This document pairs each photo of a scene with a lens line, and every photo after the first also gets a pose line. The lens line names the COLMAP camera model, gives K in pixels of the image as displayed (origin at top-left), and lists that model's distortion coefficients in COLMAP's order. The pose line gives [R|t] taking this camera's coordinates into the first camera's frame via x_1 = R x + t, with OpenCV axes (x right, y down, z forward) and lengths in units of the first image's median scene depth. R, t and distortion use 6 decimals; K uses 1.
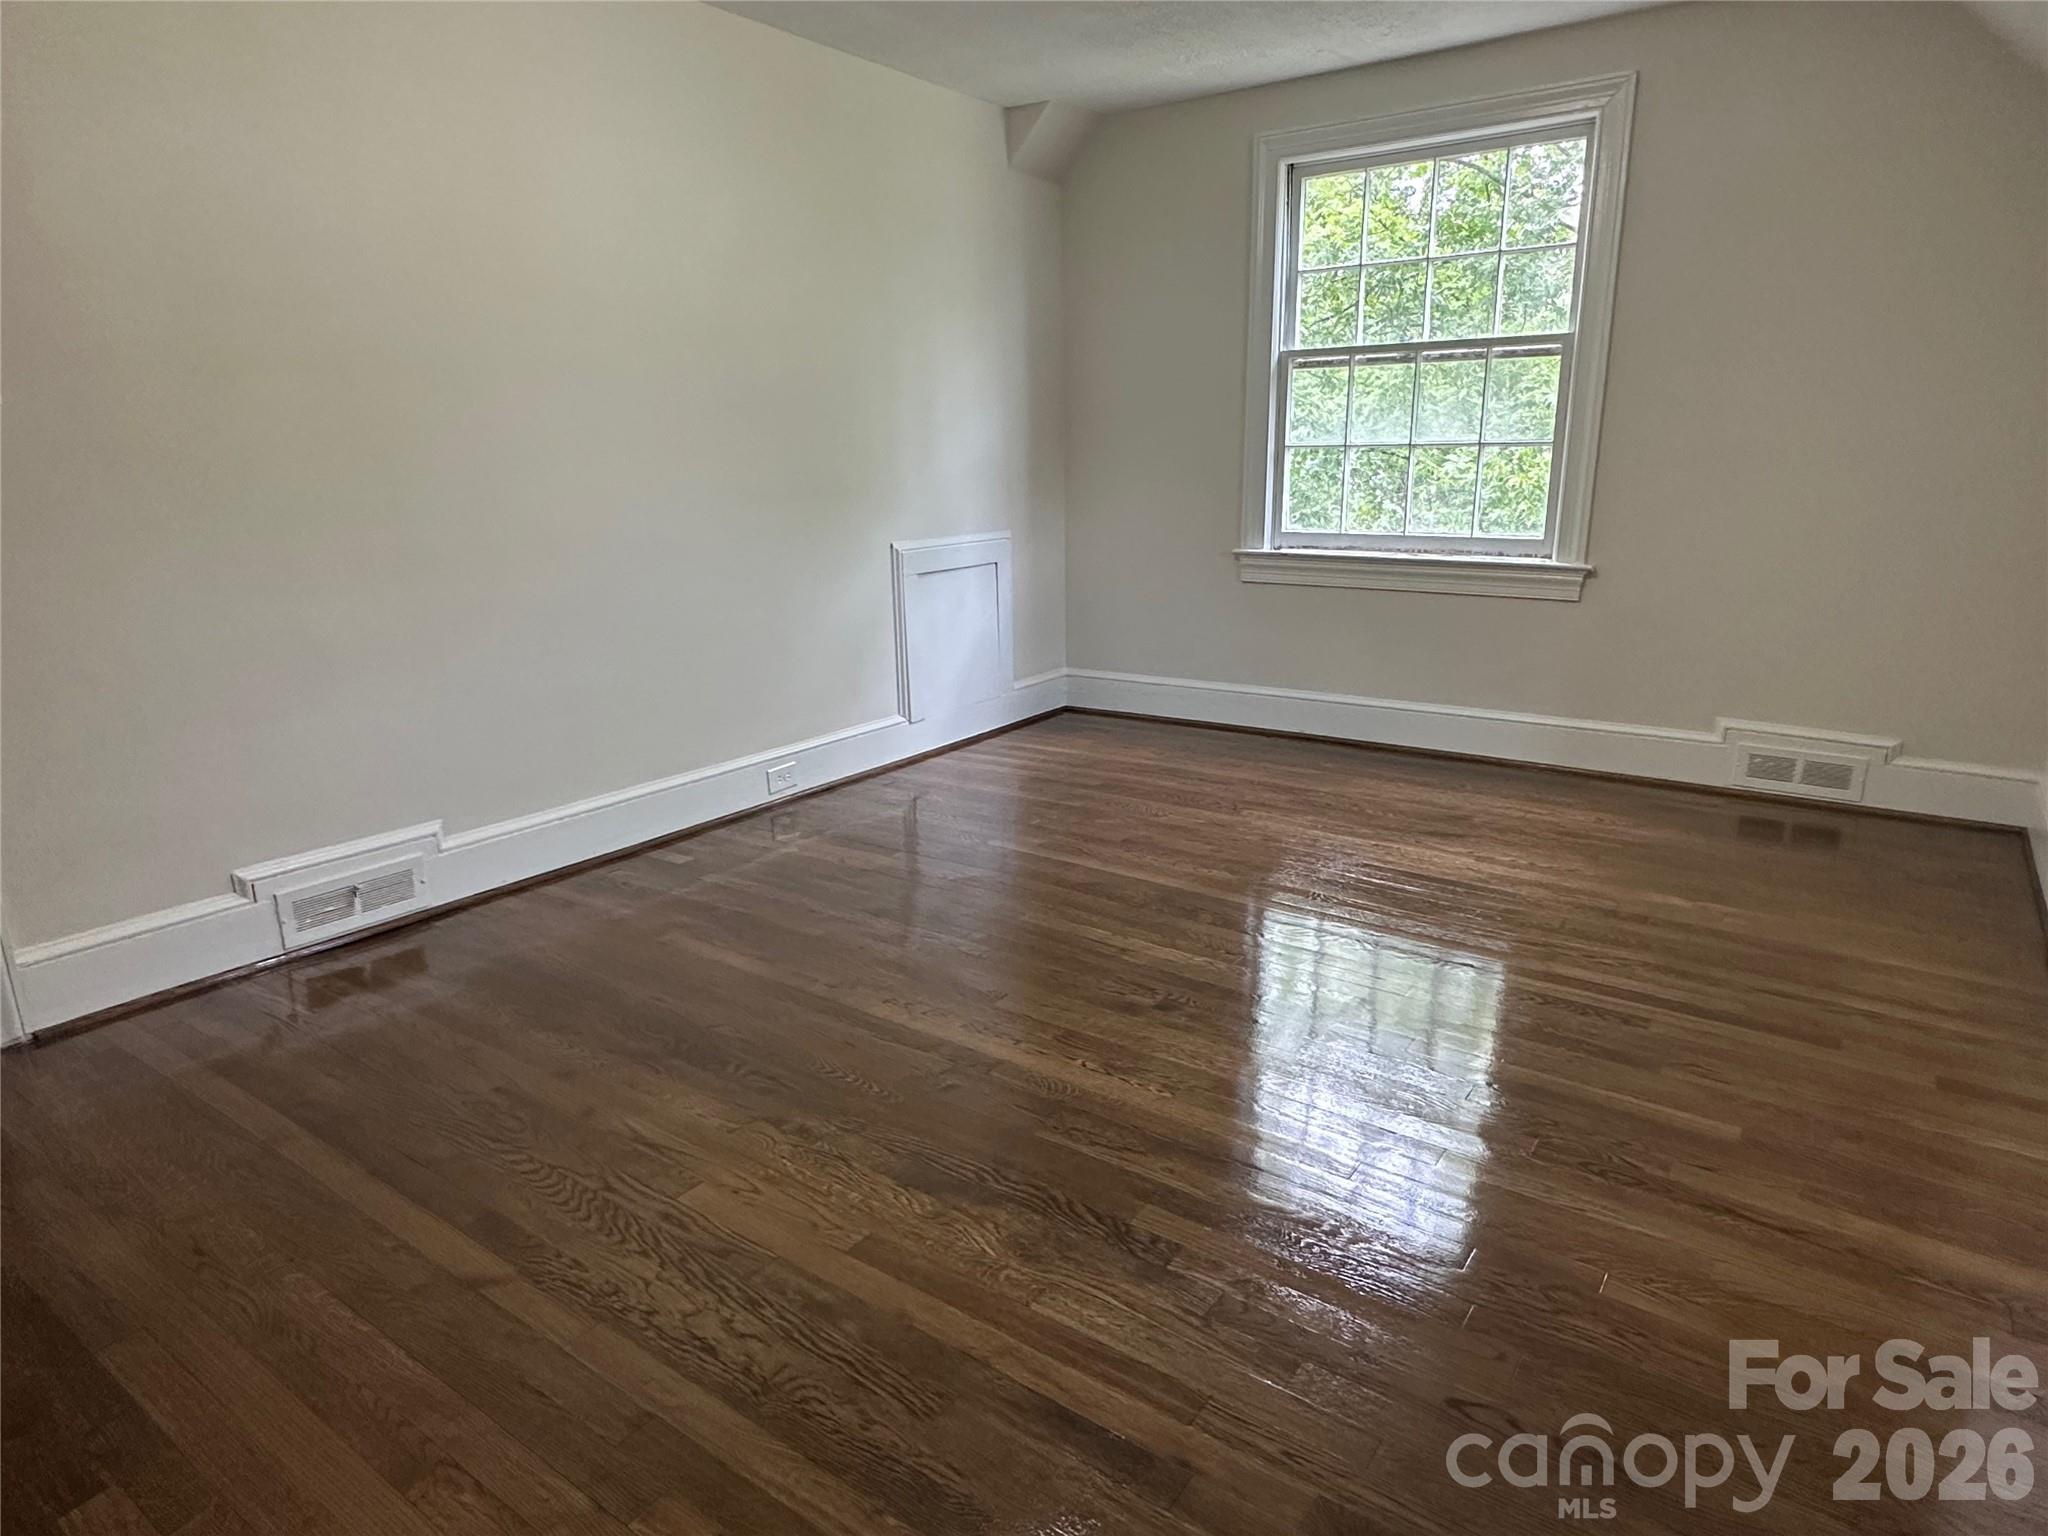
lens RADIAL K [[1214.1, 0, 1015.9], [0, 1214.1, 763.3], [0, 0, 1]] dist [0.001064, -0.005984]
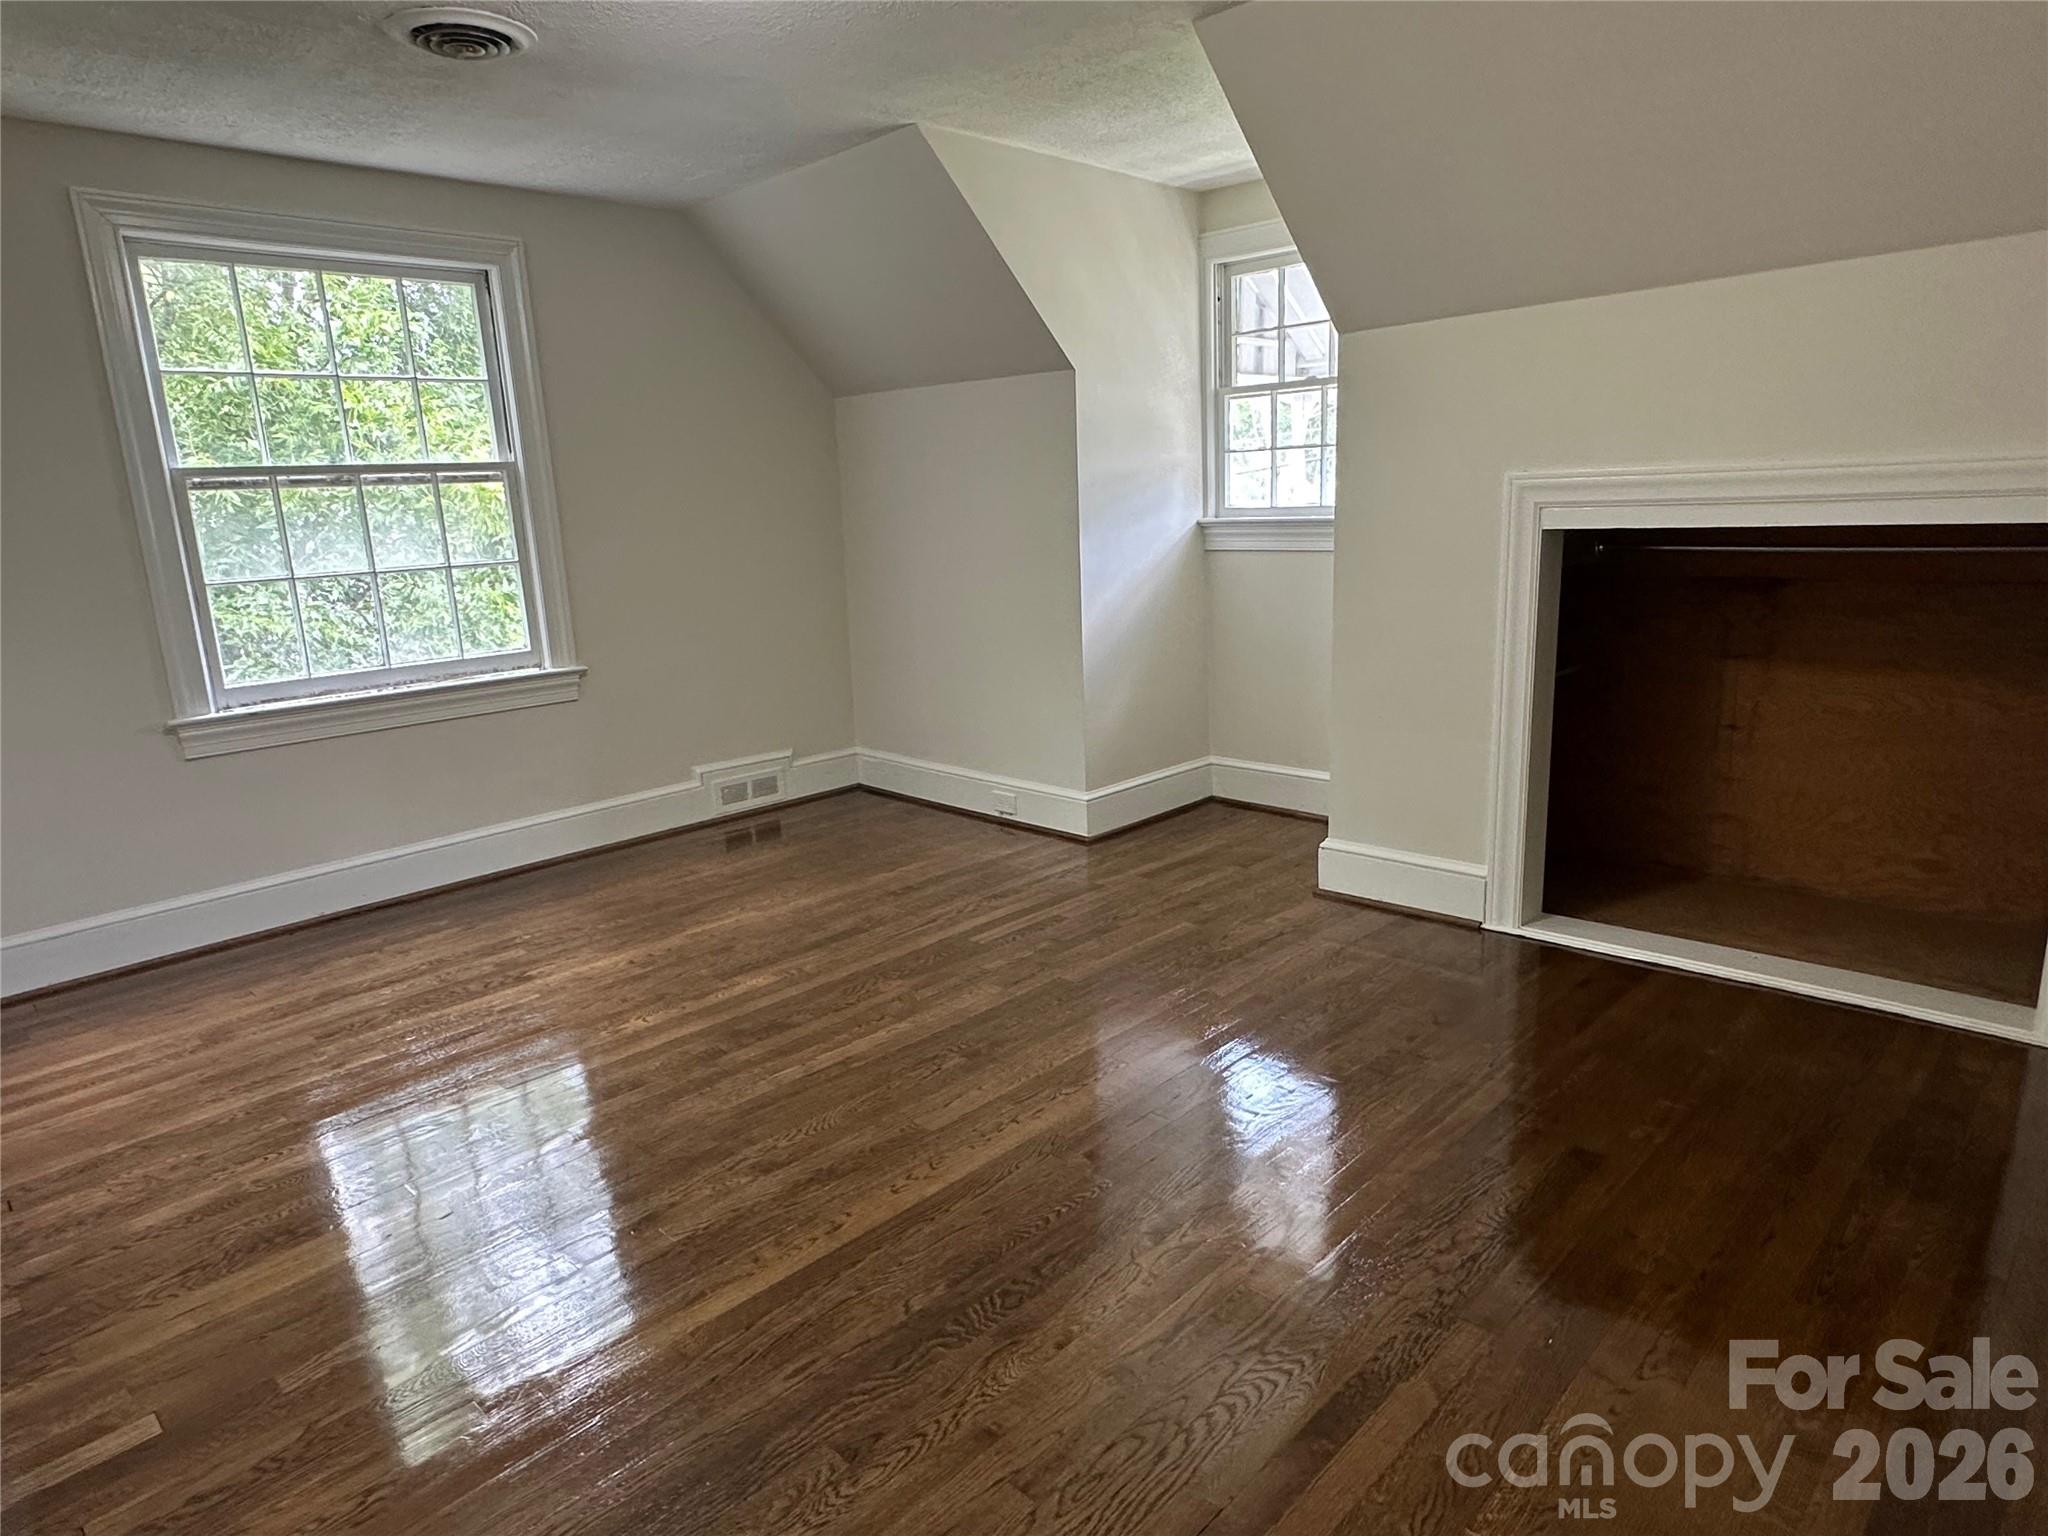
lens RADIAL K [[1214.1, 0, 1010.1], [0, 1214.1, 770.9], [0, 0, 1]] dist [0.001064, -0.005984]
pose [[0.160374, -0.213824, 0.963618, -0.519475], [0.294647, 0.942114, 0.160015, -0.125033], [-0.942053, 0.258265, 0.214093, 0.384347]]
